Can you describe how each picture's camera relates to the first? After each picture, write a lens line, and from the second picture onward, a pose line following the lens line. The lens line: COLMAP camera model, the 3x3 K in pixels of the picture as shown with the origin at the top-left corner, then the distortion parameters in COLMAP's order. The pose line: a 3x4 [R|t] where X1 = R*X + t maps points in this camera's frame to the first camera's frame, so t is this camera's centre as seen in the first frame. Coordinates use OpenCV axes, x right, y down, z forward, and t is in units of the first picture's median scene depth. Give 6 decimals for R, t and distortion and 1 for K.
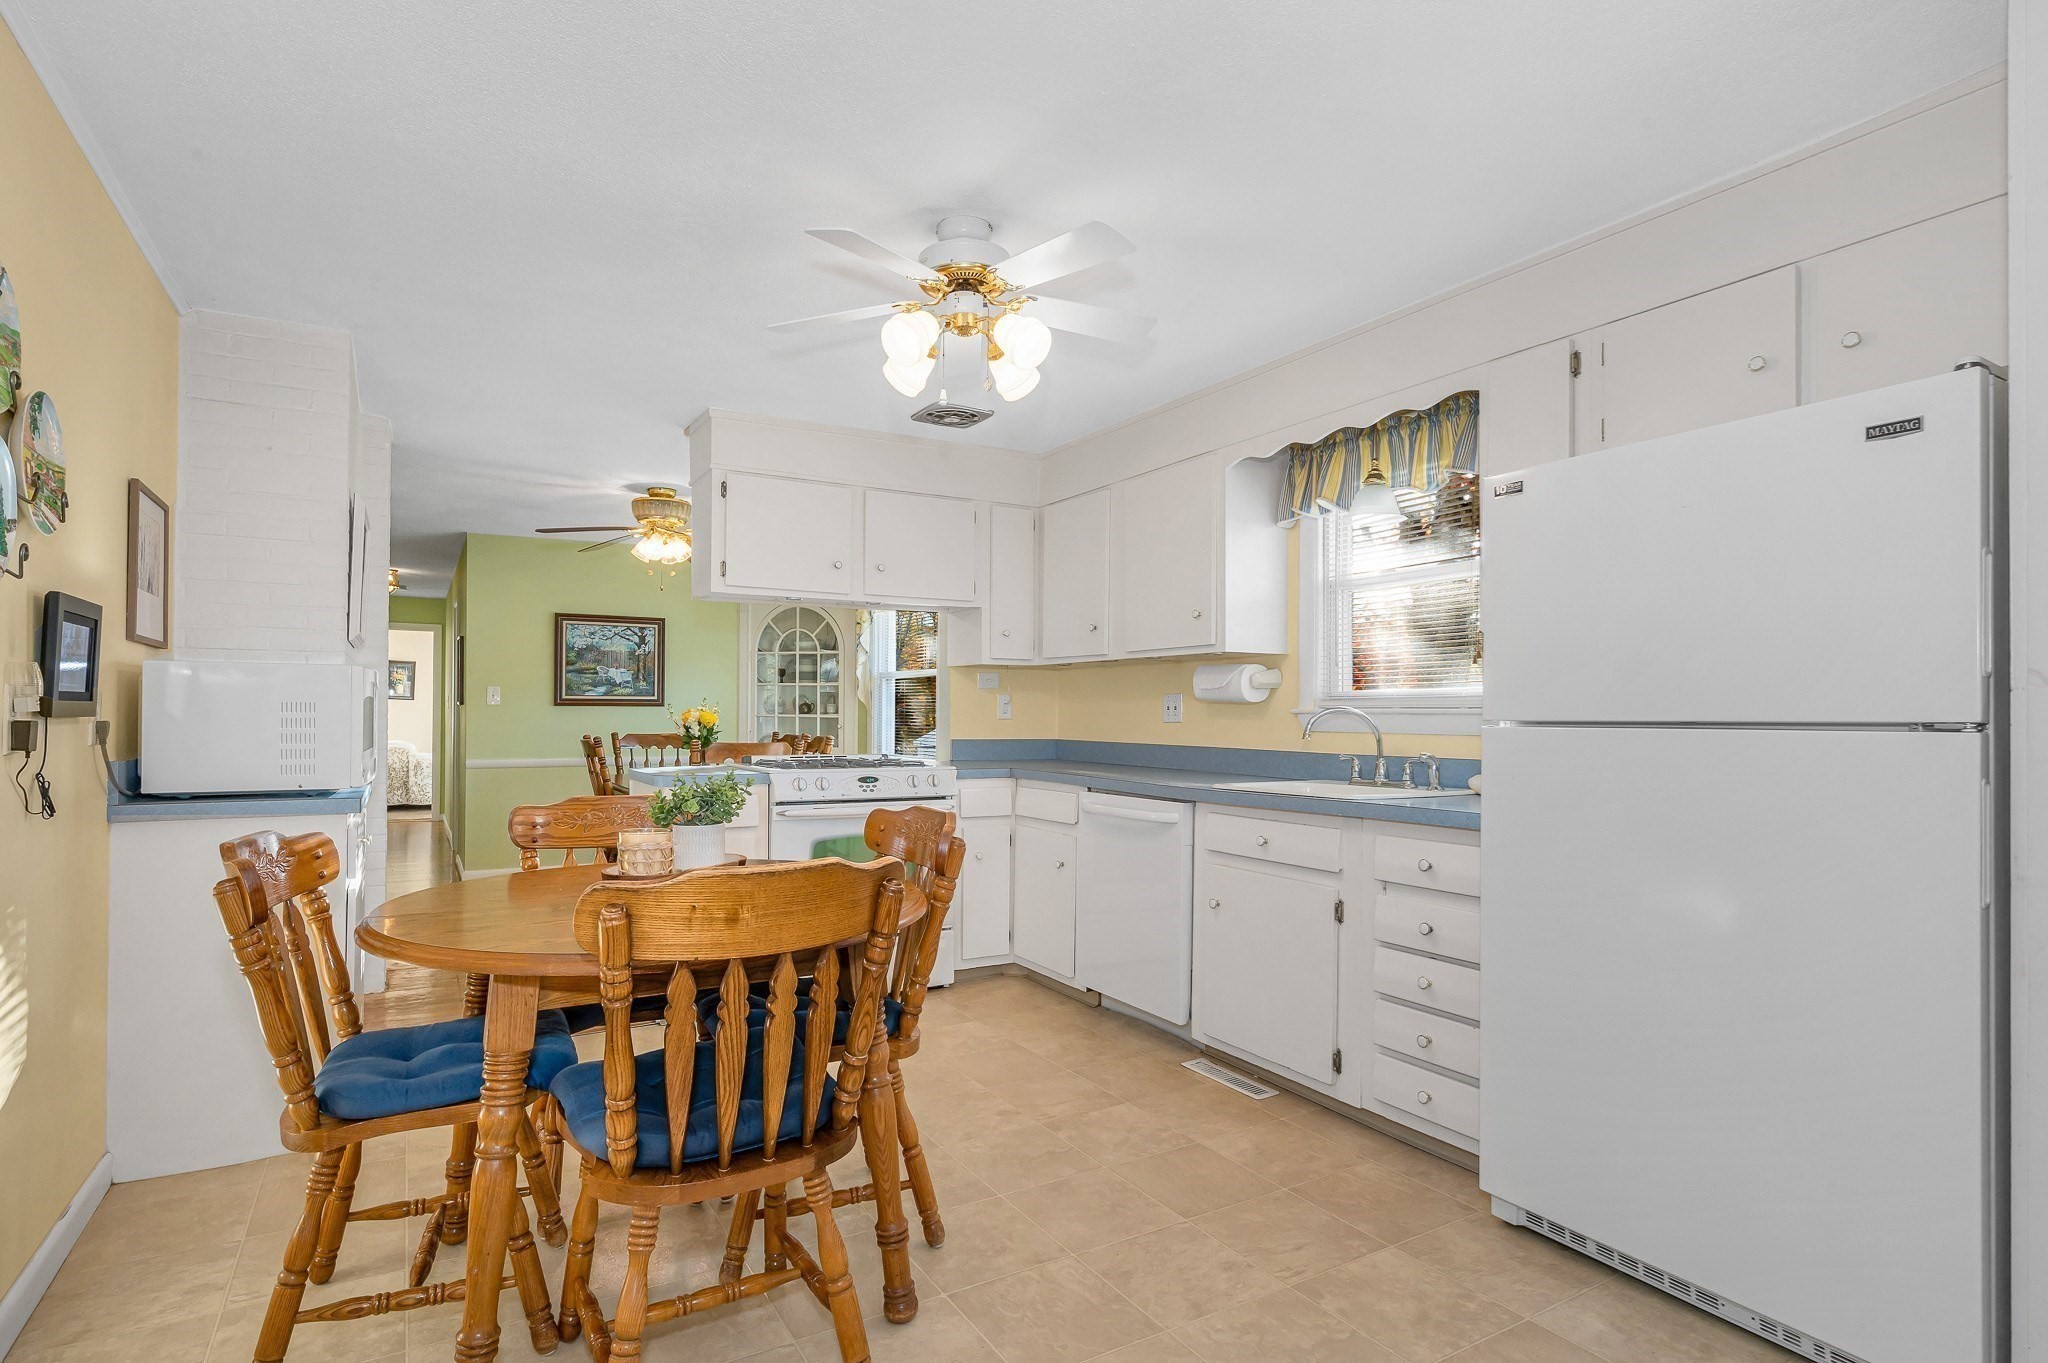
lens RADIAL K [[1019.7, 0, 982.5], [0, 1019.7, 708.0], [0, 0, 1]] dist [-0.000899, -0.000195]
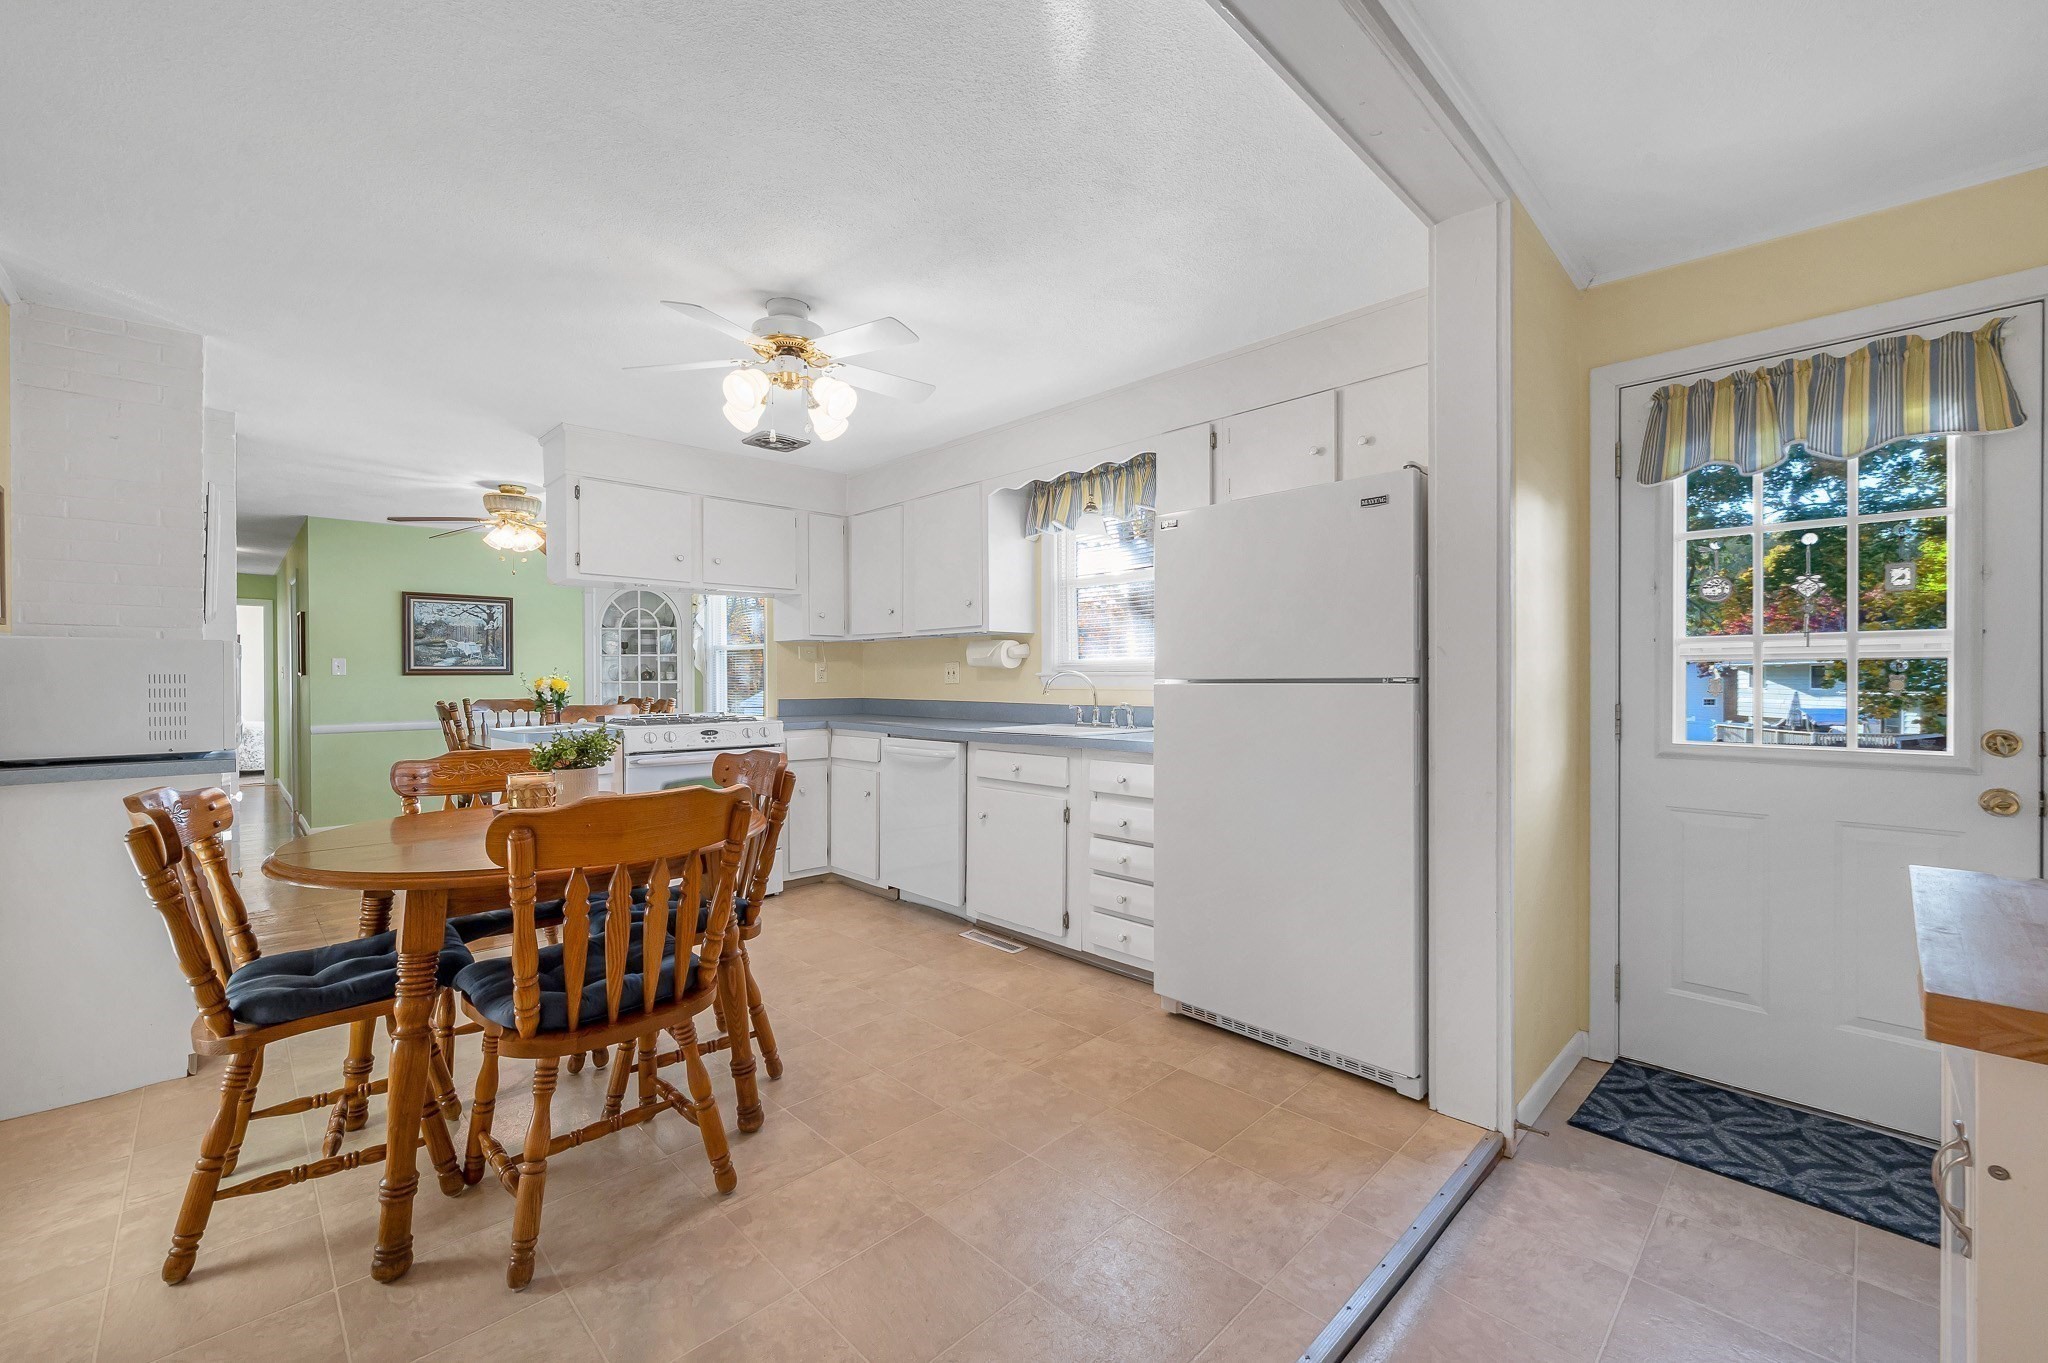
lens RADIAL K [[830.2, 0, 1024.0], [0, 830.2, 681.5], [0, 0, 1]] dist [-0.000856, -0.000112]
pose [[0.964830, -0.010670, 0.262657, -0.009890], [0.008053, 0.999907, 0.011039, -0.000235], [-0.262750, -0.008535, 0.964826, -0.101187]]
